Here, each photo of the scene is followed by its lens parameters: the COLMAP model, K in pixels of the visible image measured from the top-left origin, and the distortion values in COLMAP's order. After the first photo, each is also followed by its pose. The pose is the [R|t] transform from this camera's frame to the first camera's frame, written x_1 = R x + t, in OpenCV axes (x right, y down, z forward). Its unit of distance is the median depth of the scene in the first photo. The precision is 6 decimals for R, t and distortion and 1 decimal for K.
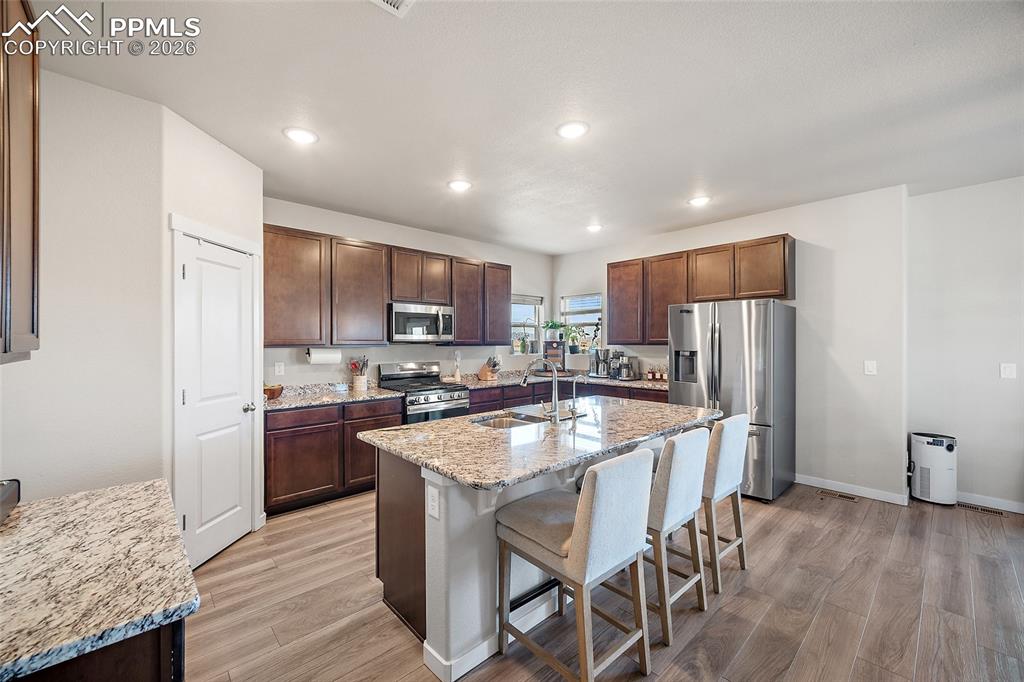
lens RADIAL K [[403.7, 0, 501.6], [0, 403.7, 342.4], [0, 0, 1]] dist [-0.001121, 0.000083]
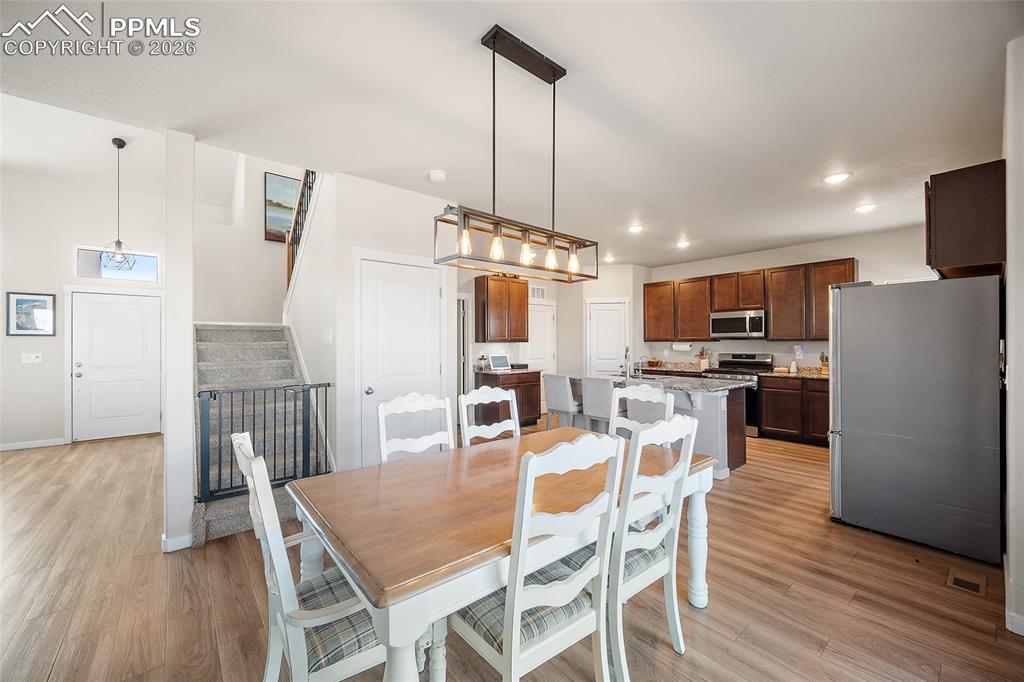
lens RADIAL K [[403.7, 0, 501.6], [0, 403.7, 342.4], [0, 0, 1]] dist [-0.001121, 0.000083]
pose [[-0.062253, -0.005985, -0.998042, 1.059150], [-0.001435, 0.999982, -0.005907, 0.018640], [0.998059, 0.001064, -0.062260, 0.241109]]
